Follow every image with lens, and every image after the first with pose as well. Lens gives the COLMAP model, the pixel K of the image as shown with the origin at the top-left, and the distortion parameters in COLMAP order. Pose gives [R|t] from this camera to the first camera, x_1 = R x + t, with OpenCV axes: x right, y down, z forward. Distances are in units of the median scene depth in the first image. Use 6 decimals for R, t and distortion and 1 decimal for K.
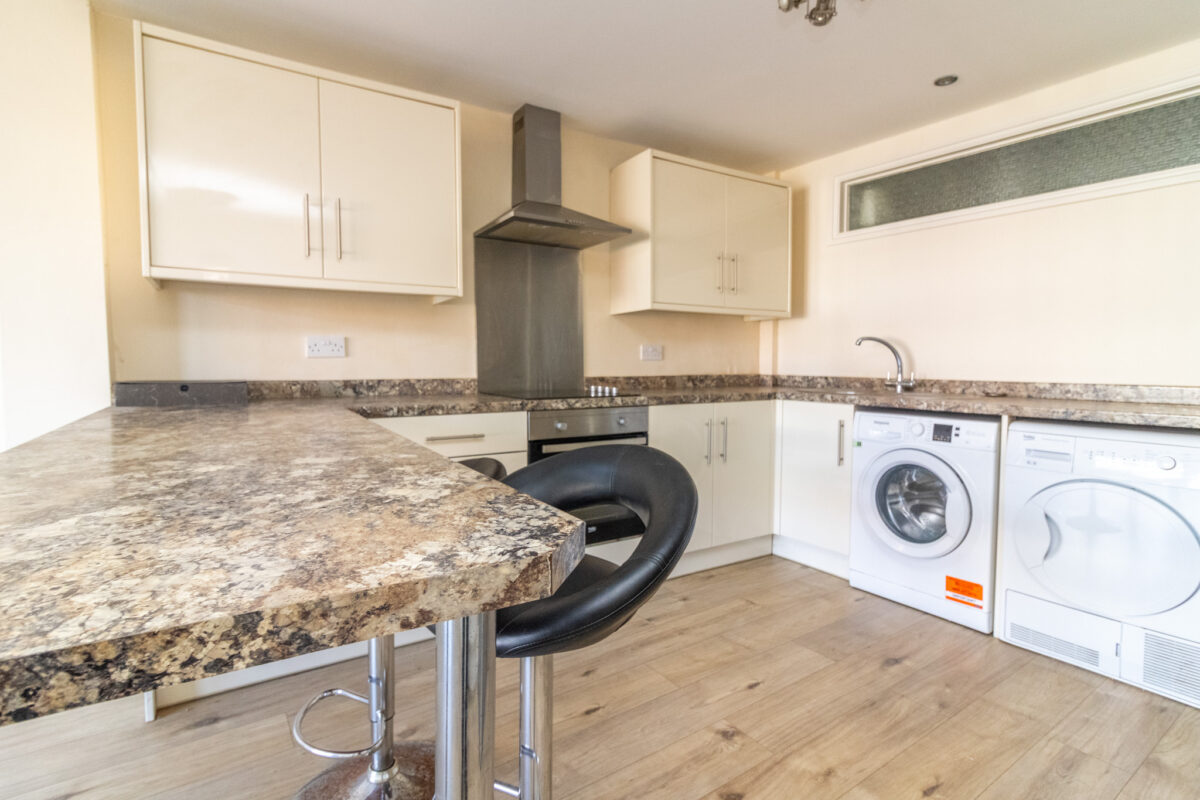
lens RADIAL K [[586.6, 0, 601.4], [0, 586.6, 391.1], [0, 0, 1]] dist [0.000918, 0.000100]
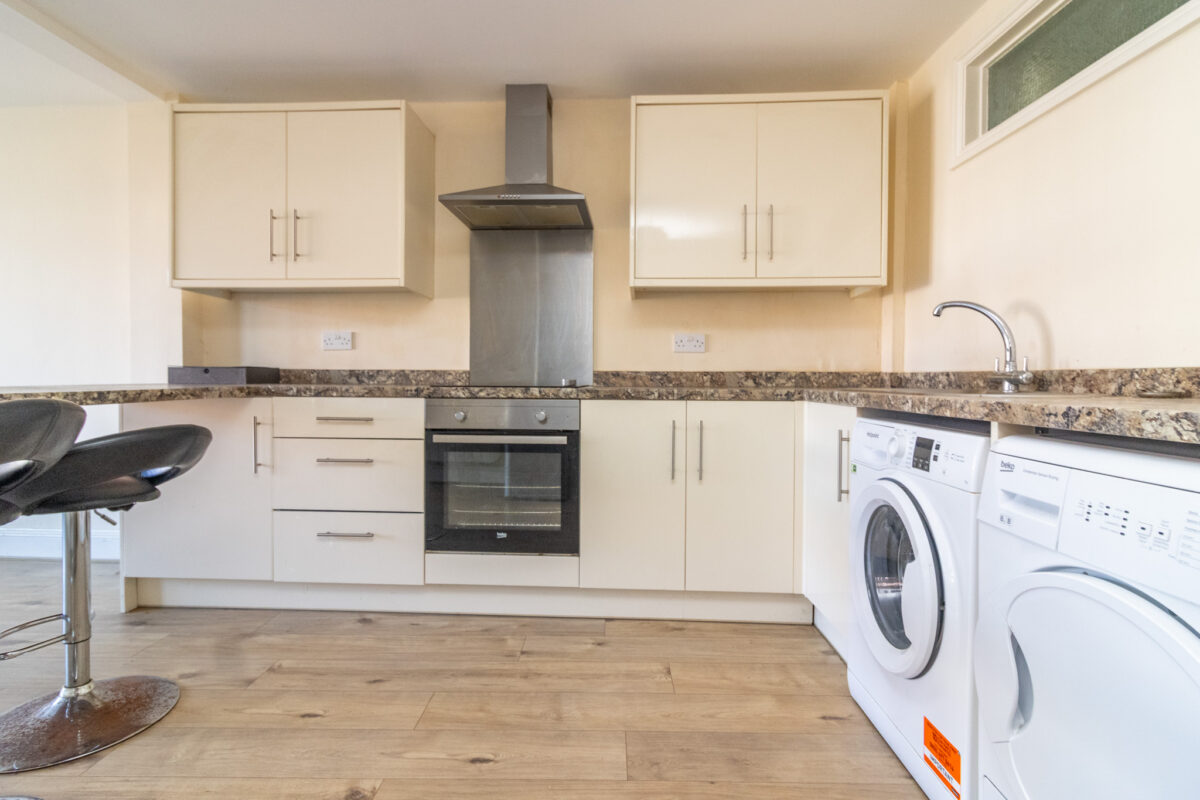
lens RADIAL K [[591.7, 0, 603.5], [0, 591.7, 390.3], [0, 0, 1]] dist [0.001789, 0.000416]
pose [[0.815093, 0.012444, -0.579197, 0.607580], [-0.033115, 0.999135, -0.025135, 0.032530], [0.578383, 0.039668, 0.814800, 0.339114]]
